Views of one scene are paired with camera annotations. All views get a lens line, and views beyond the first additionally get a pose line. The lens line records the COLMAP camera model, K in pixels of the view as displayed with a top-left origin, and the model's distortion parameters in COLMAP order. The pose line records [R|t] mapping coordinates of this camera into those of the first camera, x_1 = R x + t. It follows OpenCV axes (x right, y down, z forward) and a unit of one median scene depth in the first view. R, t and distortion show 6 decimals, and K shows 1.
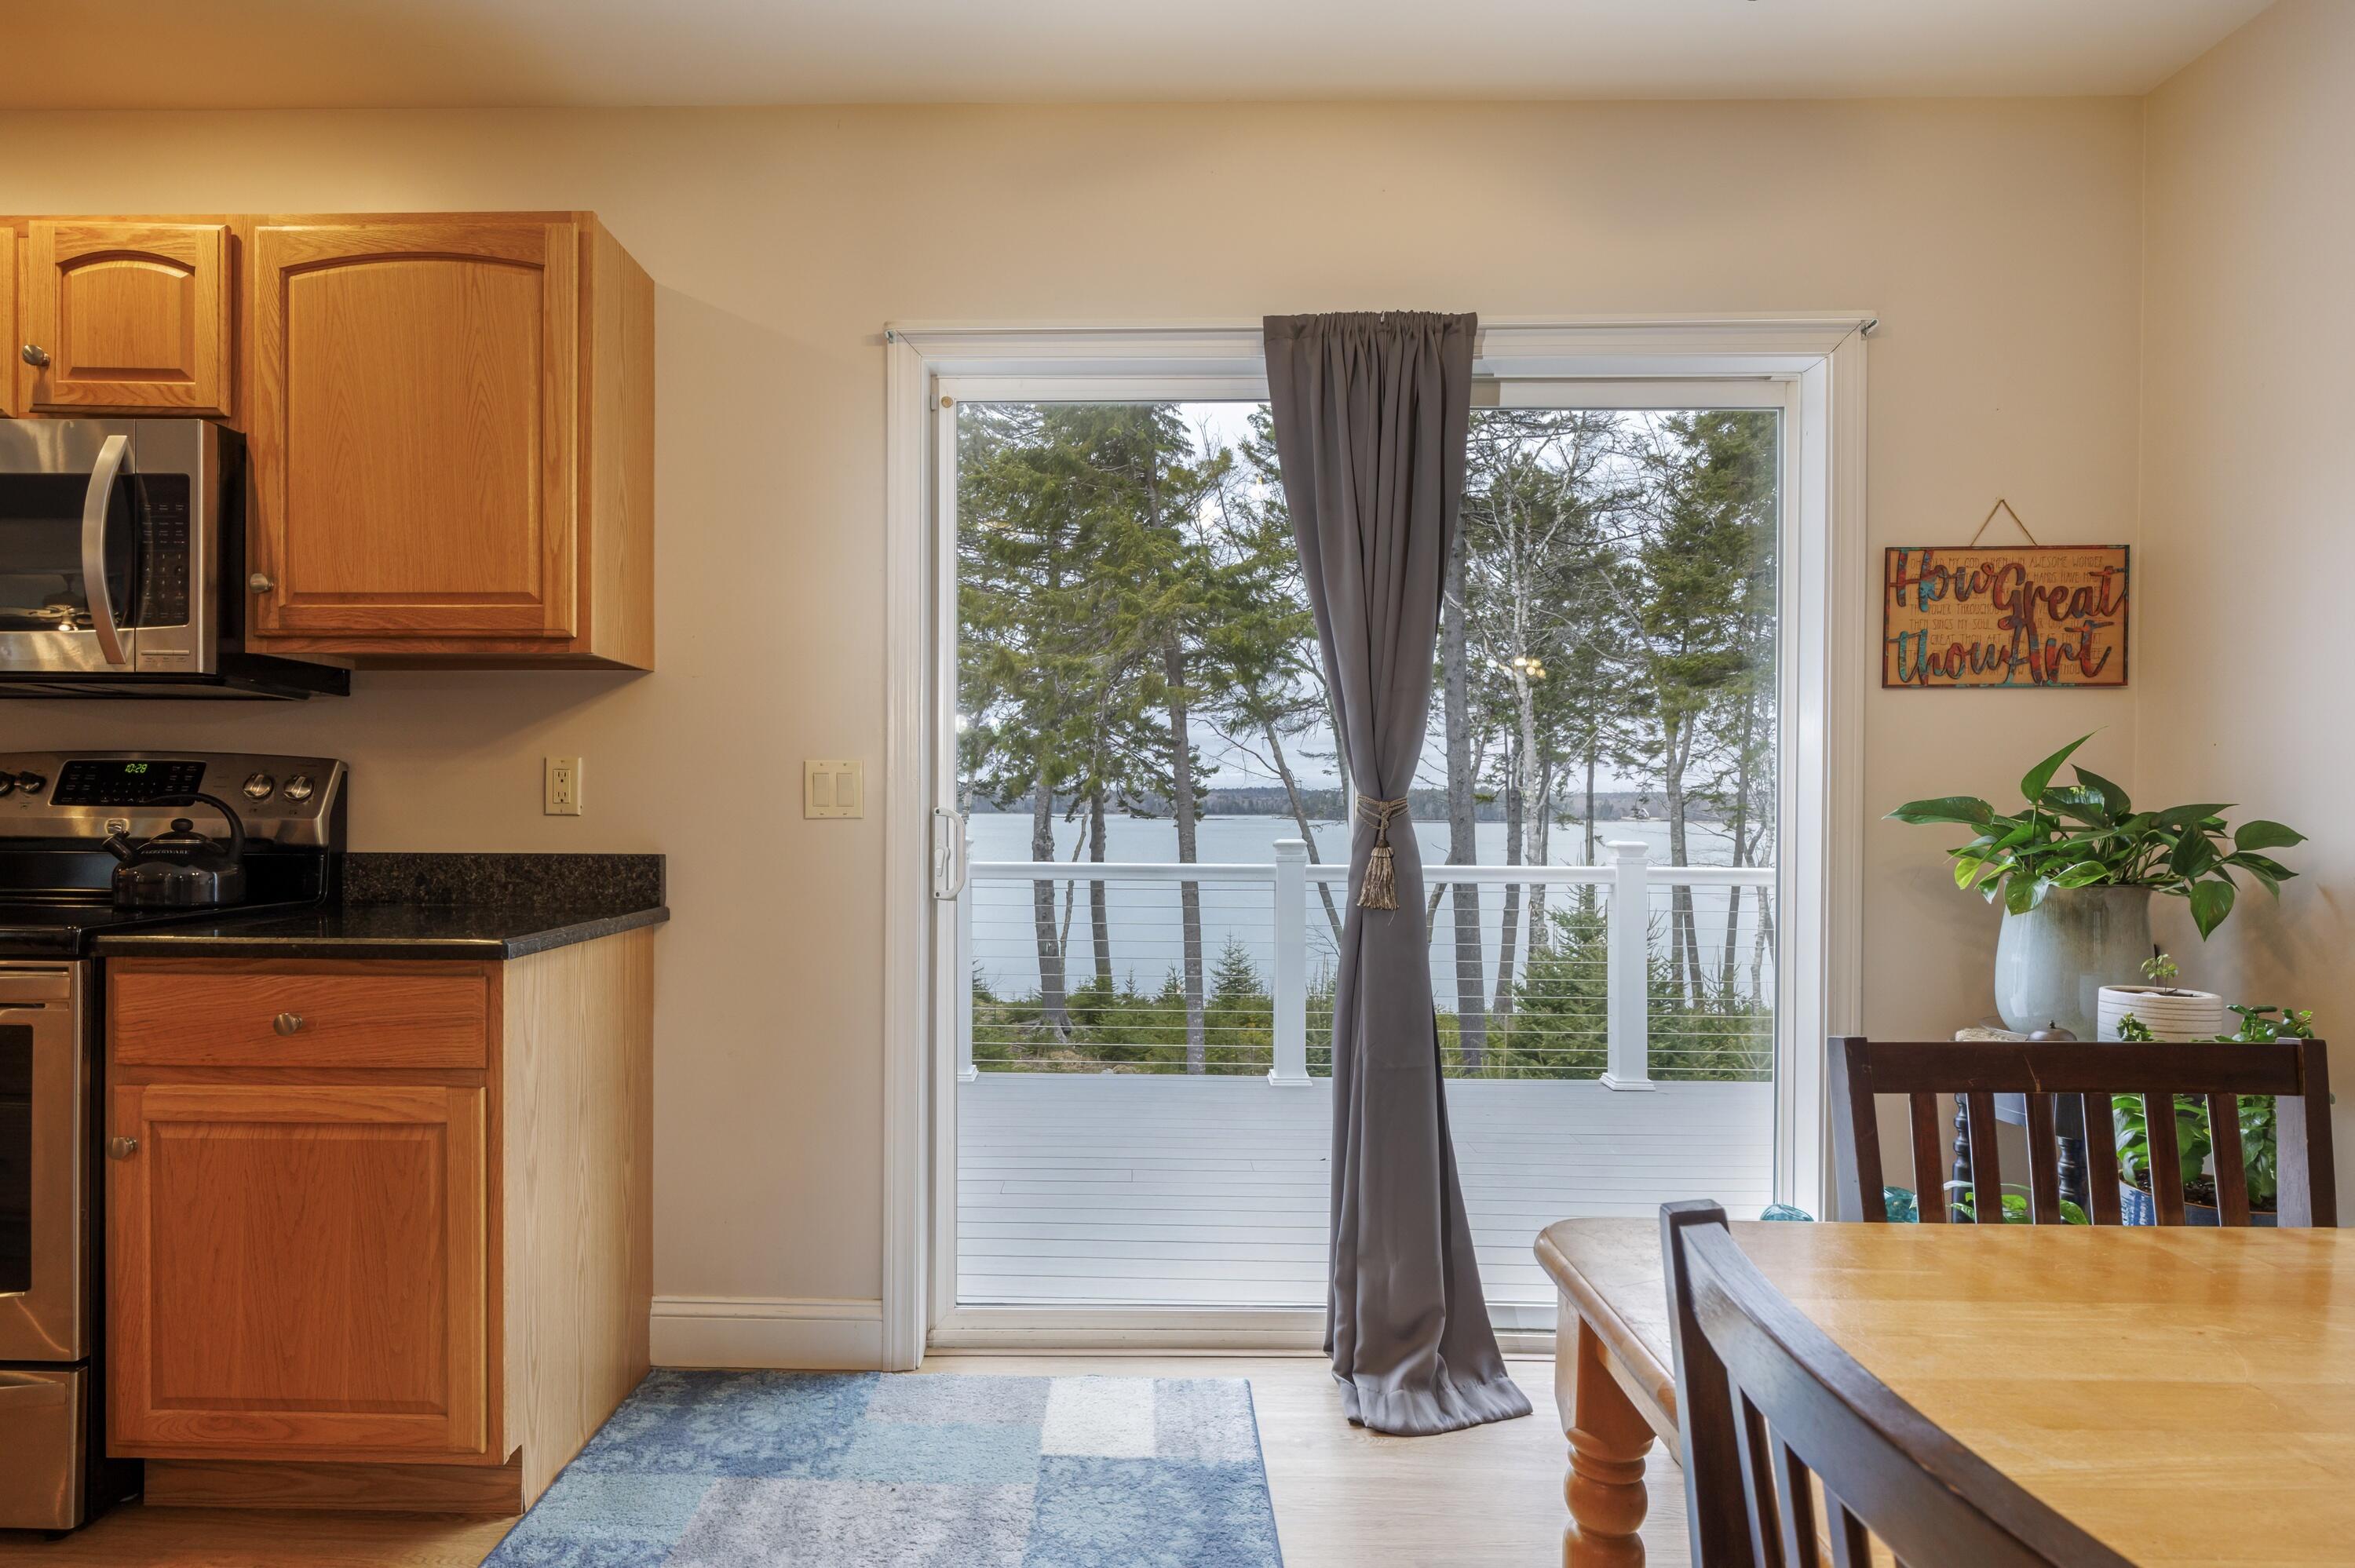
lens RADIAL K [[1293.7, 0, 1114.2], [0, 1293.7, 810.8], [0, 0, 1]] dist [-0.001102, 0.000118]
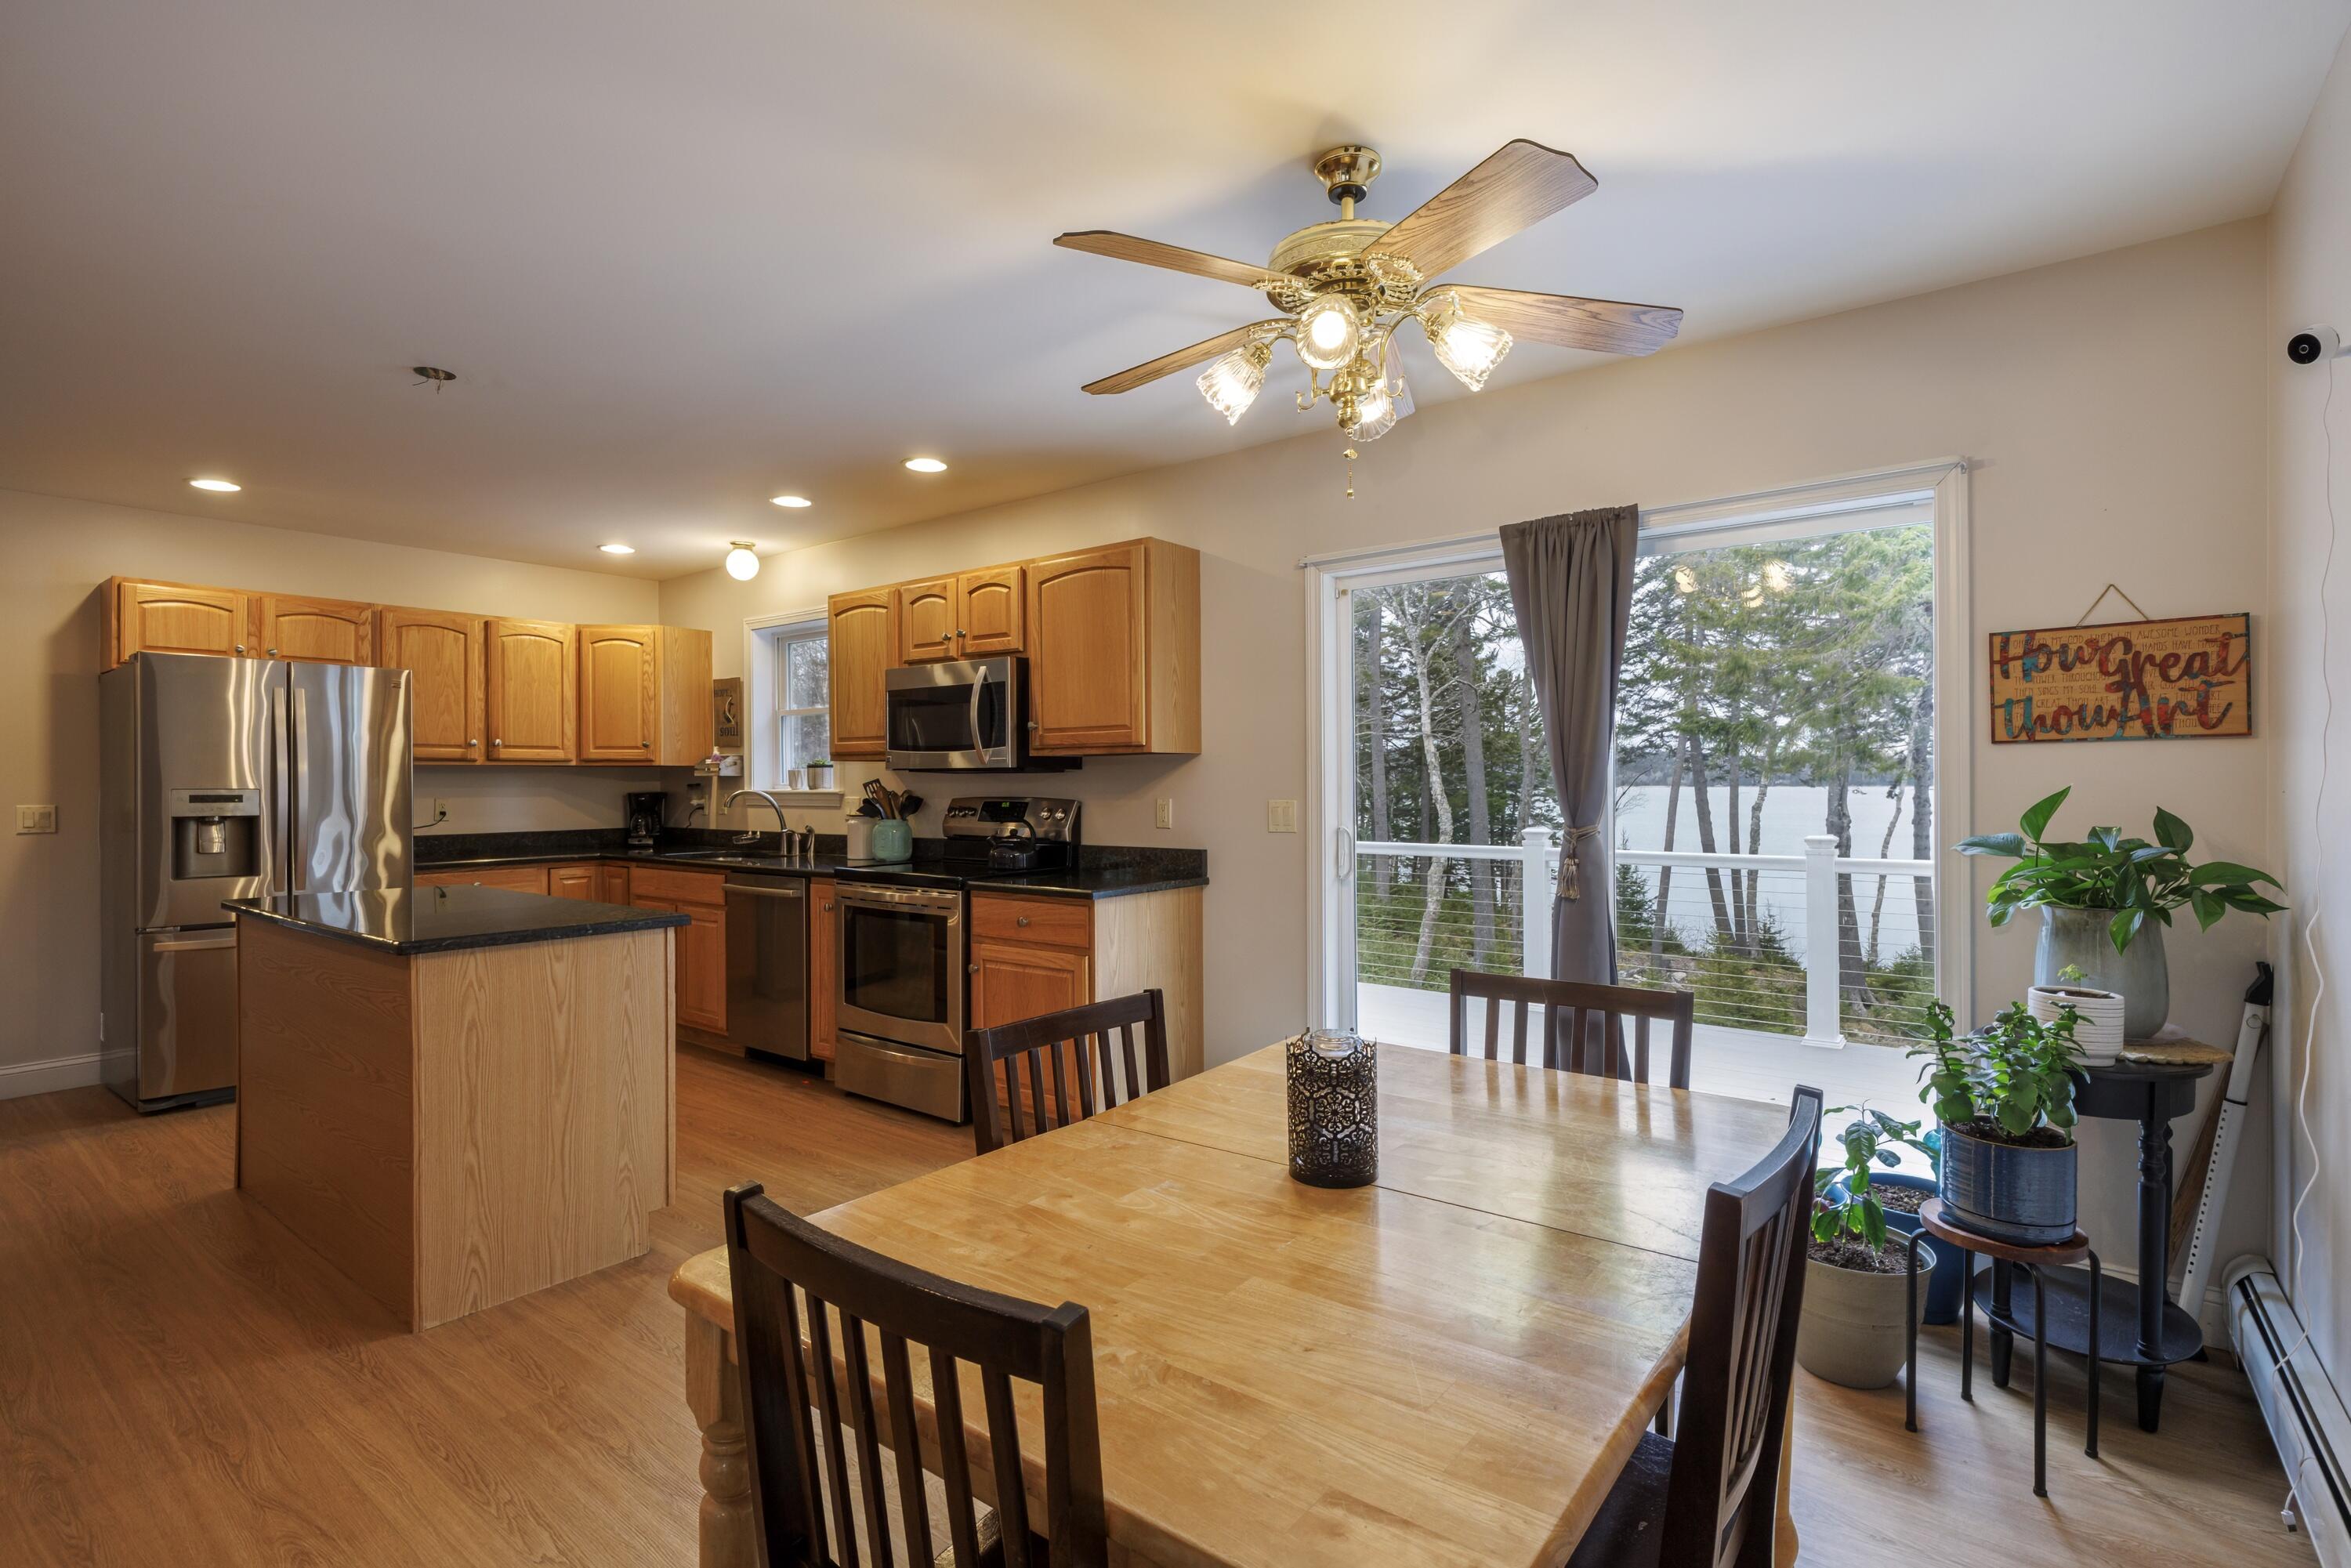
lens RADIAL K [[1092.3, 0, 1175.5], [0, 1092.3, 784.0], [0, 0, 1]] dist [-0.001205, -0.000543]
pose [[0.807625, -0.009867, -0.589614, 0.638757], [0.008647, 0.999951, -0.004890, -0.063166], [0.589633, -0.001150, 0.807670, -0.368311]]
